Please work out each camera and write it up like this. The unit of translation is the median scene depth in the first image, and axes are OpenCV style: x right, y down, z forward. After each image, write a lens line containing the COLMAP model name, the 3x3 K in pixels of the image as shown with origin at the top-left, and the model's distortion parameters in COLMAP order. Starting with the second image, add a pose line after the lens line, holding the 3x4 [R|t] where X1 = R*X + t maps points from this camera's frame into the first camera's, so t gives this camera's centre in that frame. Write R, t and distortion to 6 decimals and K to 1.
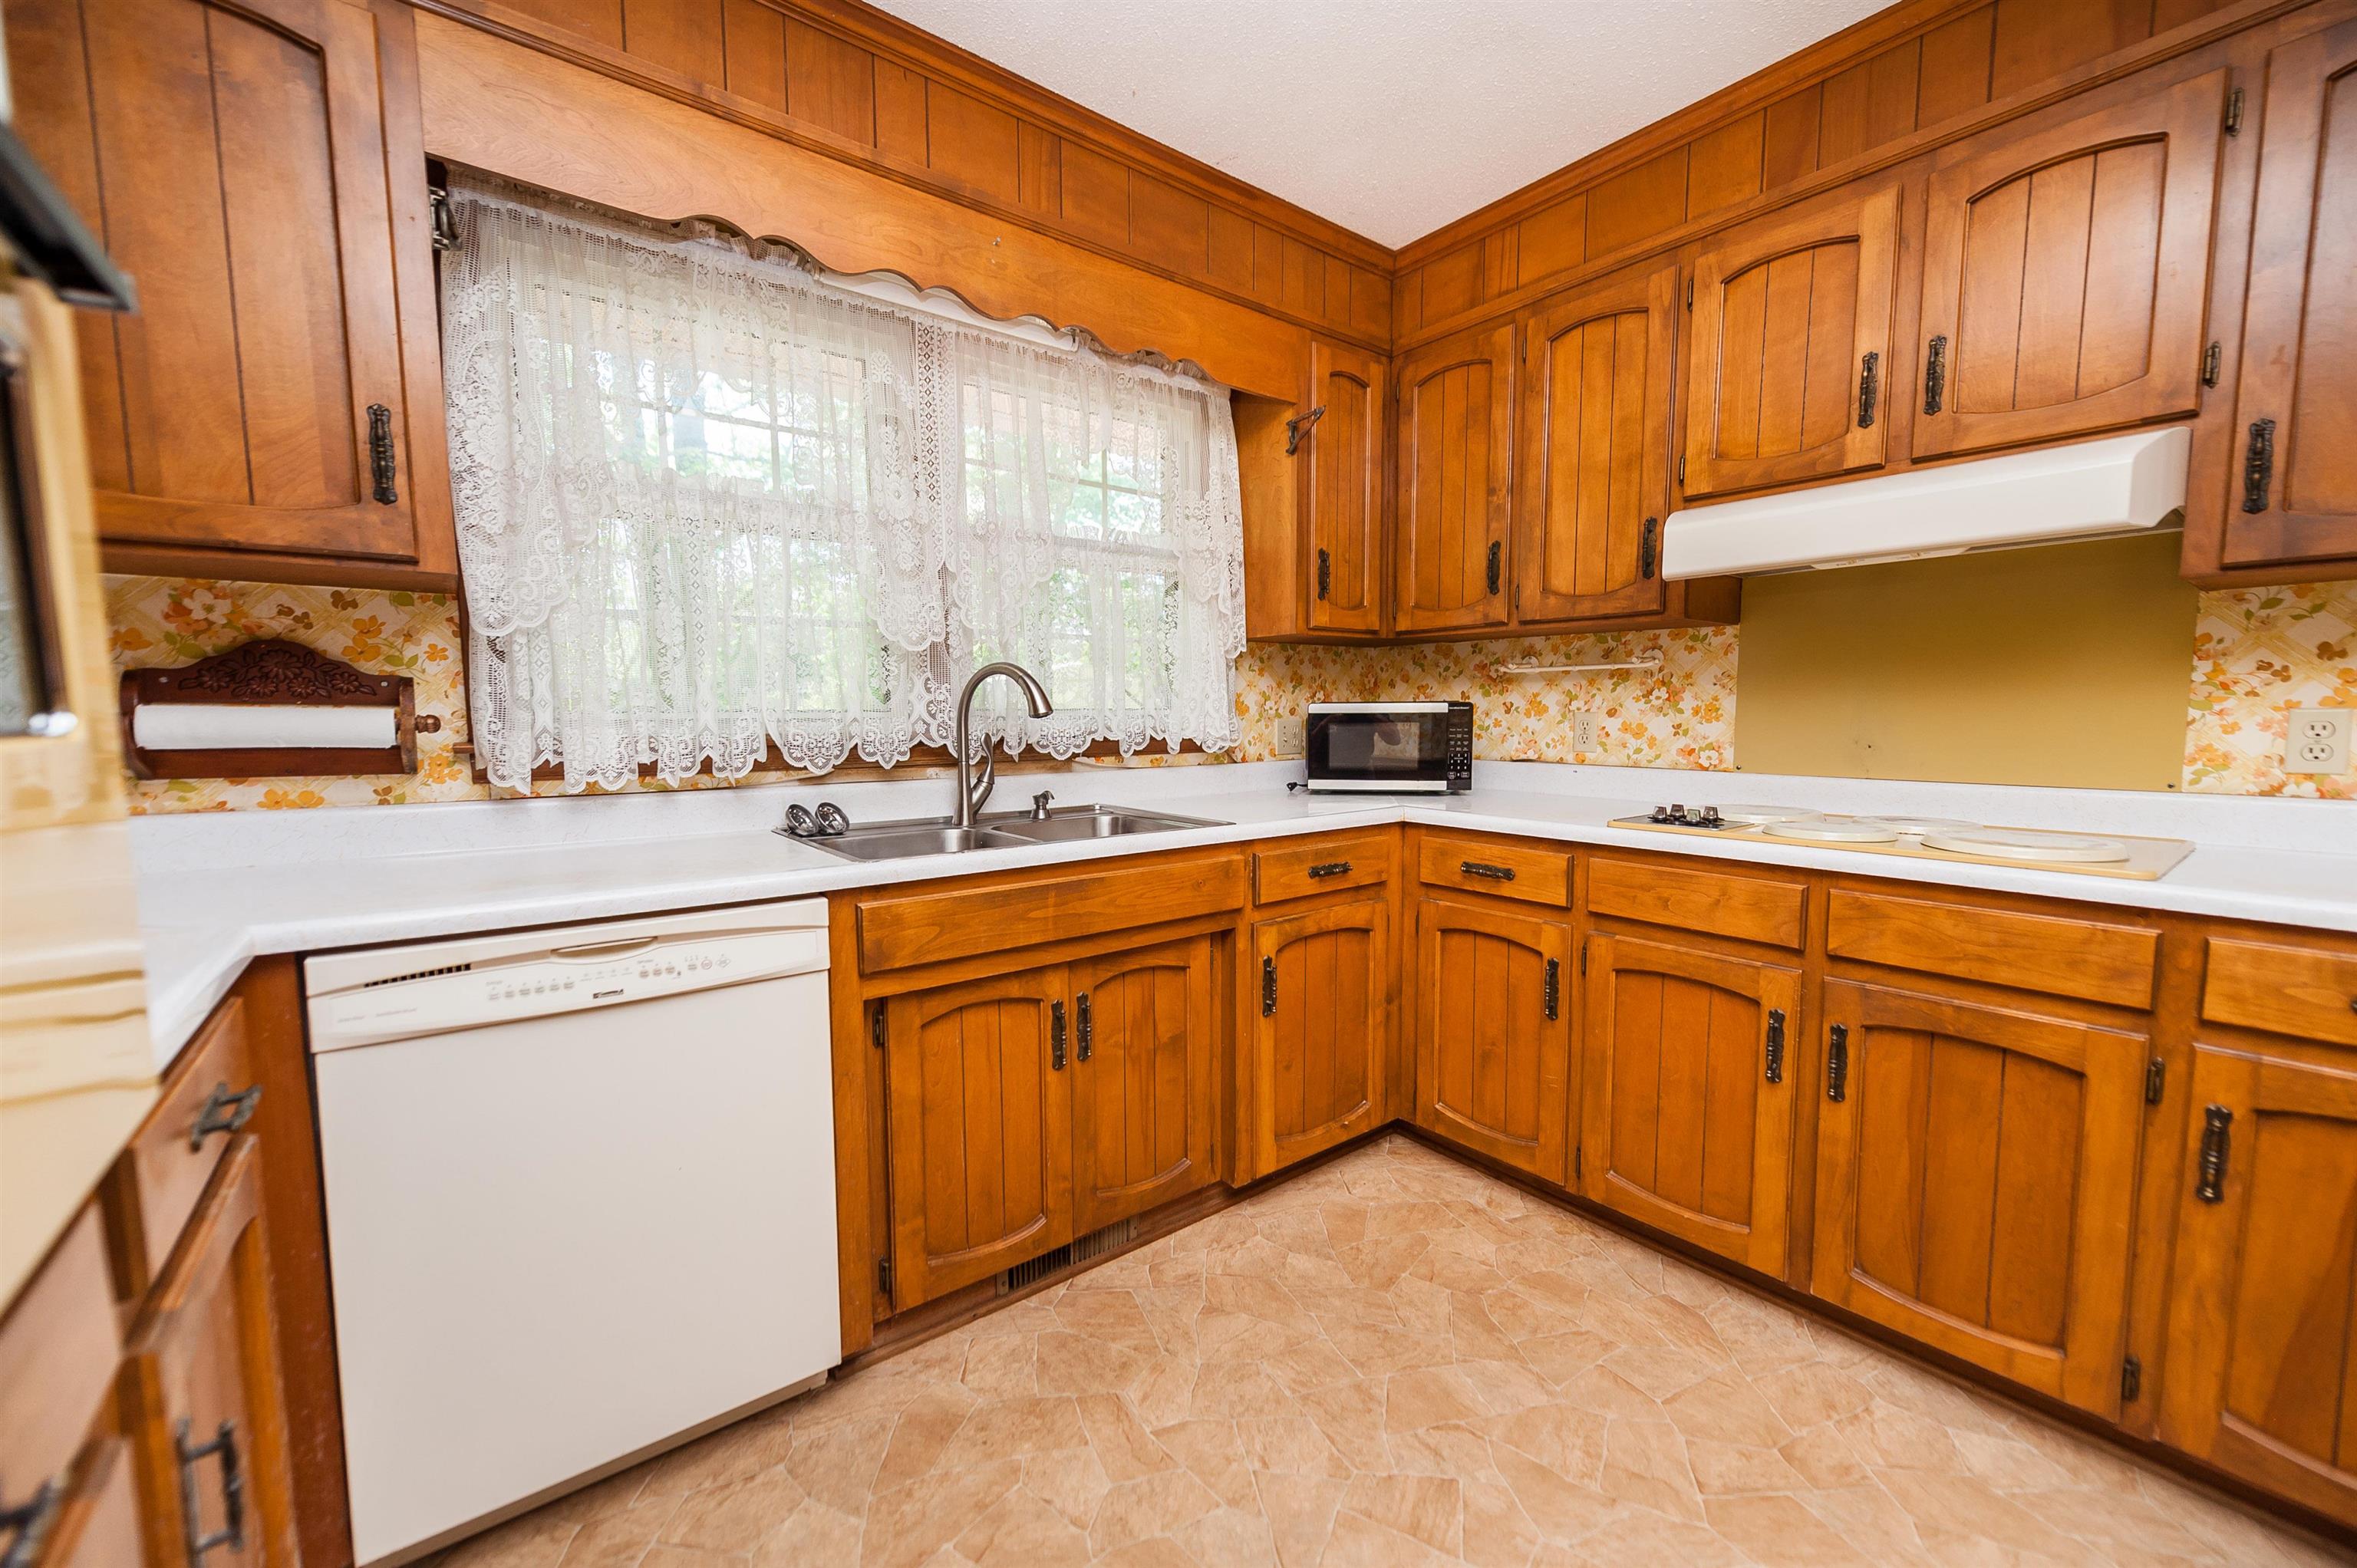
lens RADIAL K [[918.1, 0, 1183.3], [0, 918.1, 794.1], [0, 0, 1]] dist [0.015352, -0.007396]
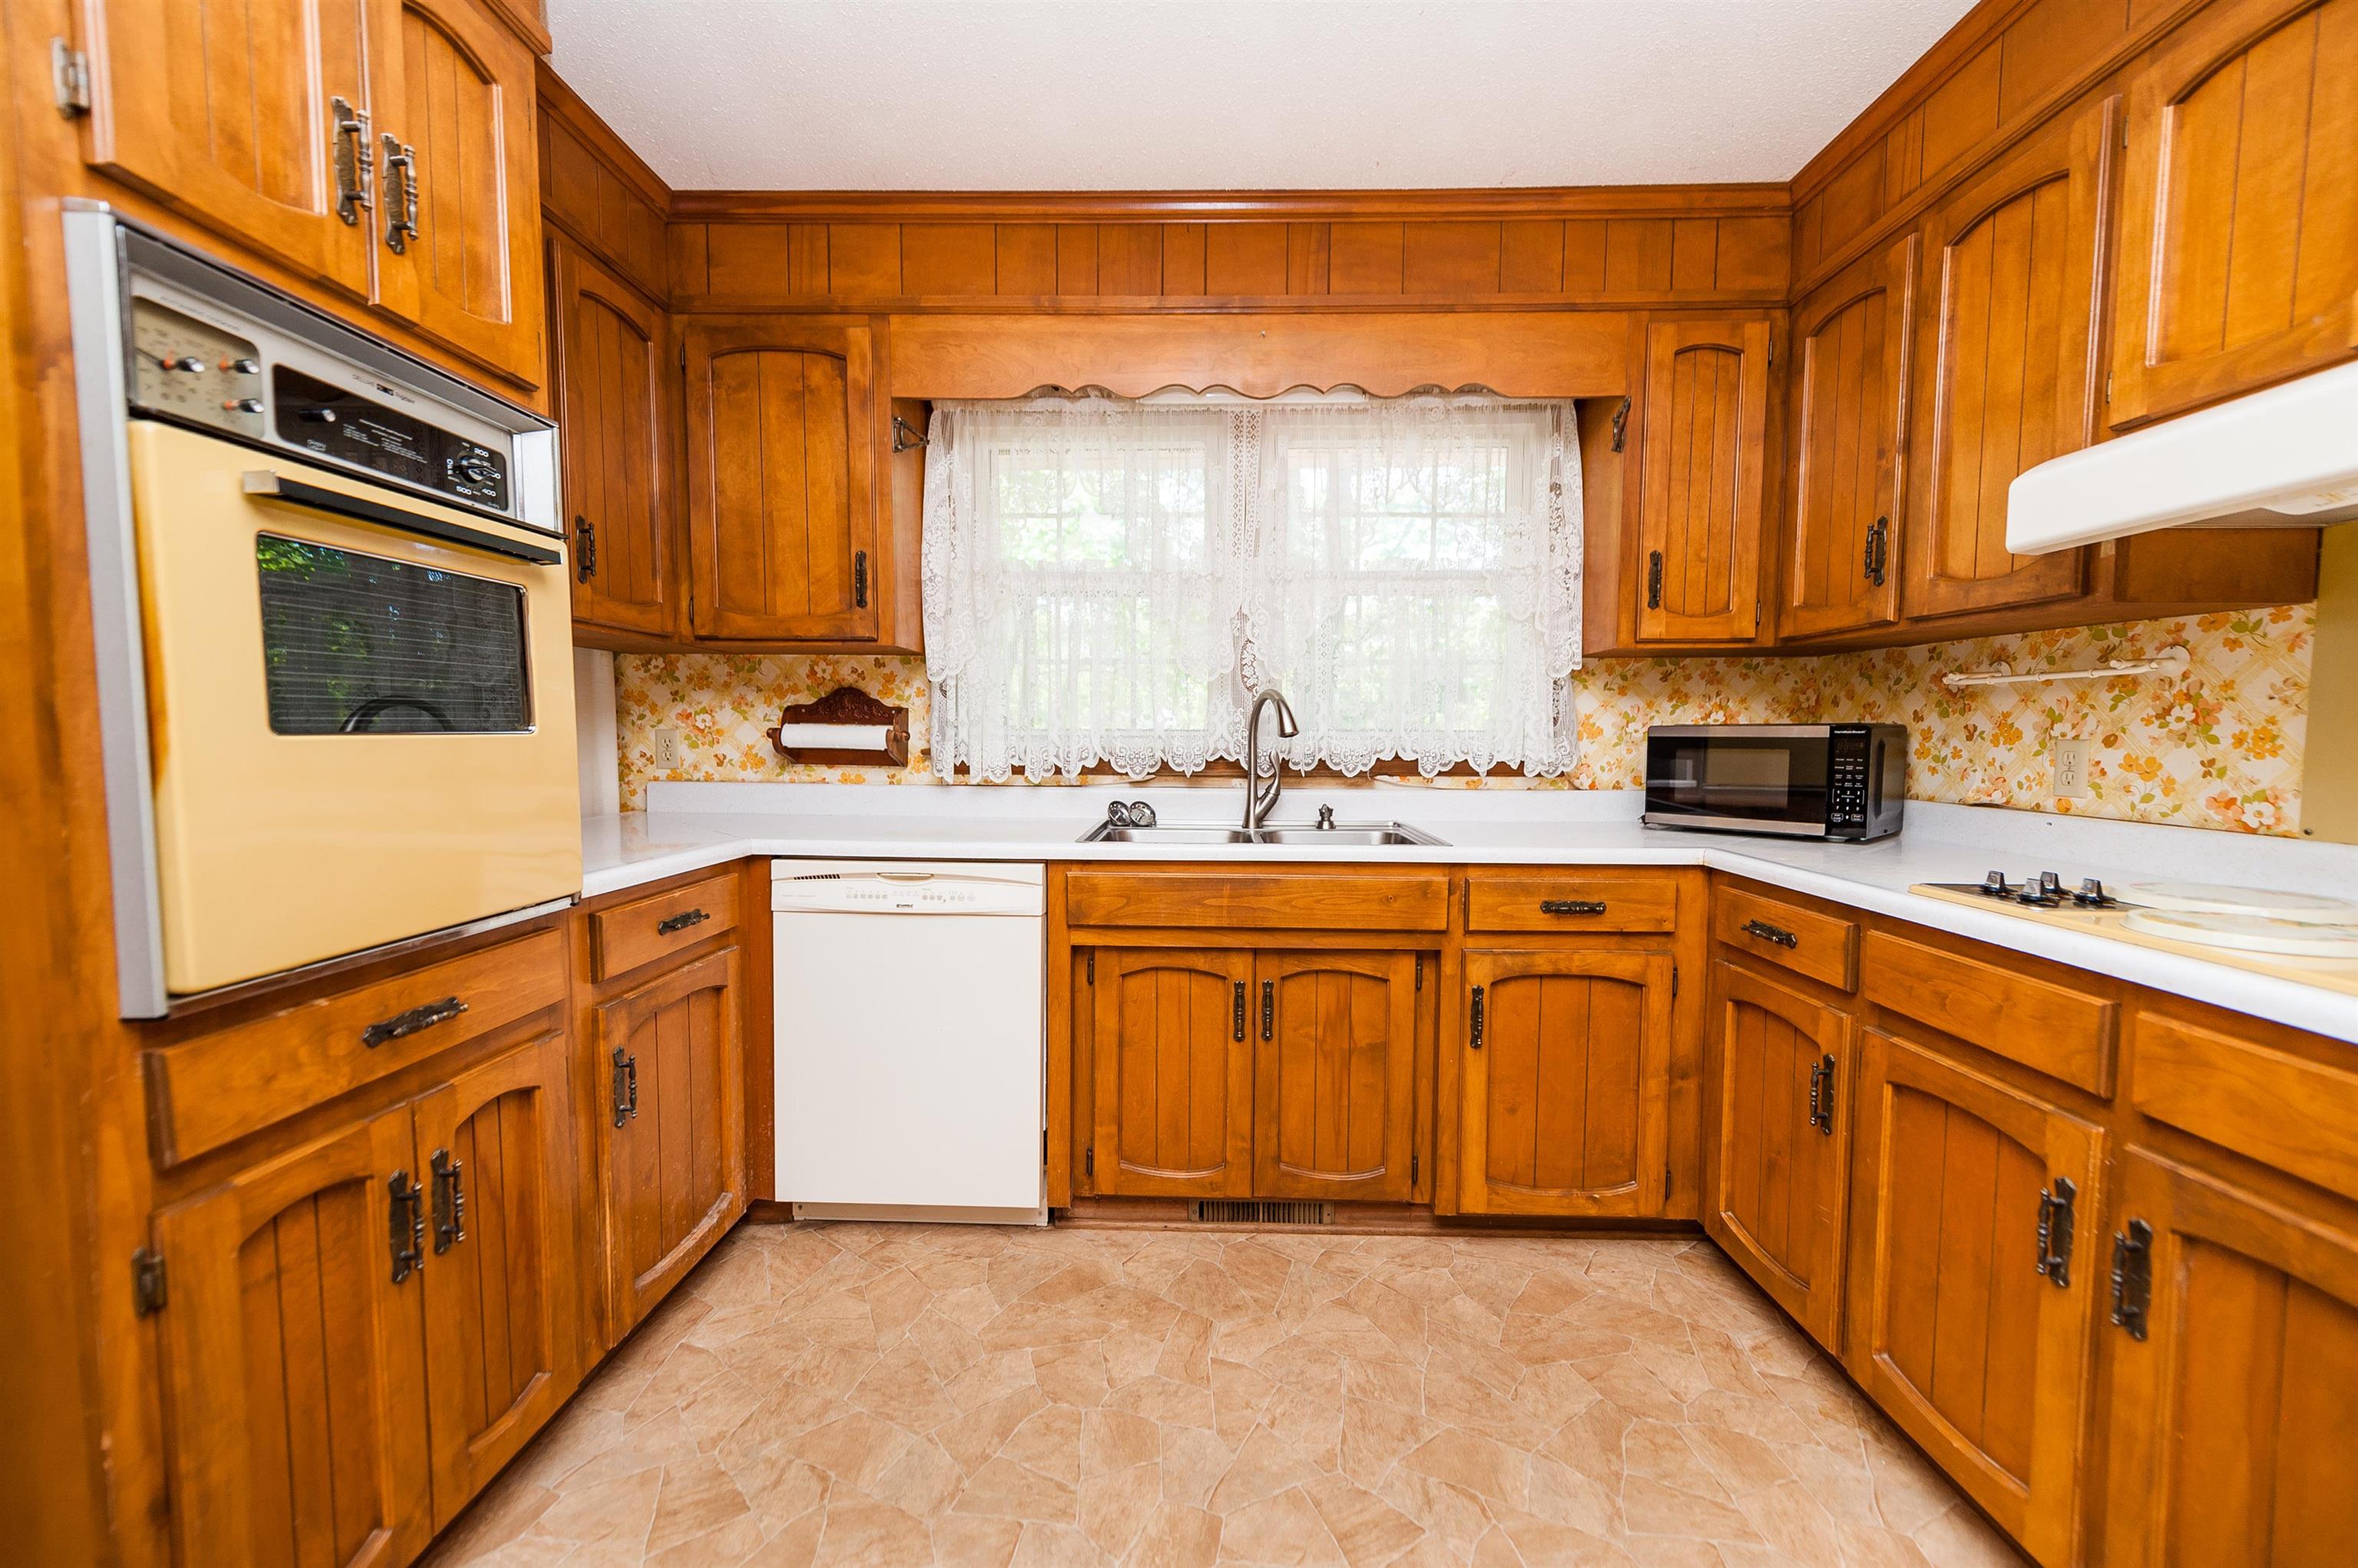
lens RADIAL K [[918.5, 0, 1183.8], [0, 918.5, 794.1], [0, 0, 1]] dist [0.015352, -0.007396]
pose [[0.771320, 0.050985, -0.634402, 0.460904], [-0.065875, 0.997828, 0.000102, -0.004721], [0.633030, 0.041713, 0.773003, 0.044727]]
